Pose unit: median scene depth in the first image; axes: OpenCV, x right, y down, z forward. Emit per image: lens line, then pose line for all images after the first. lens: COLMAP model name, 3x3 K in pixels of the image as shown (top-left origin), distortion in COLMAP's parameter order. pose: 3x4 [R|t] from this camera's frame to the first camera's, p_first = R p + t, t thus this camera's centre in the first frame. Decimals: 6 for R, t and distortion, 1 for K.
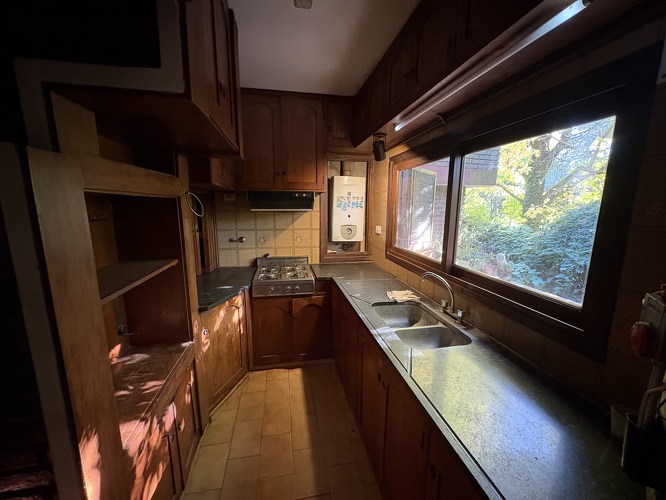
lens RADIAL K [[263.0, 0, 334.5], [0, 263.0, 250.5], [0, 0, 1]] dist [0.001725, -0.000960]
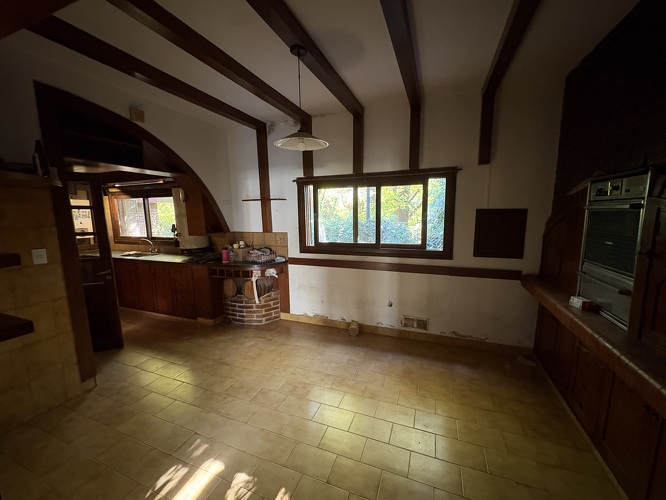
lens RADIAL K [[263.0, 0, 335.7], [0, 263.0, 249.0], [0, 0, 1]] dist [0.001725, -0.000960]
pose [[0.524931, -0.137022, 0.840043, -0.631973], [0.164892, 0.984630, 0.057567, 0.246158], [-0.835020, 0.108297, 0.539457, -1.509168]]
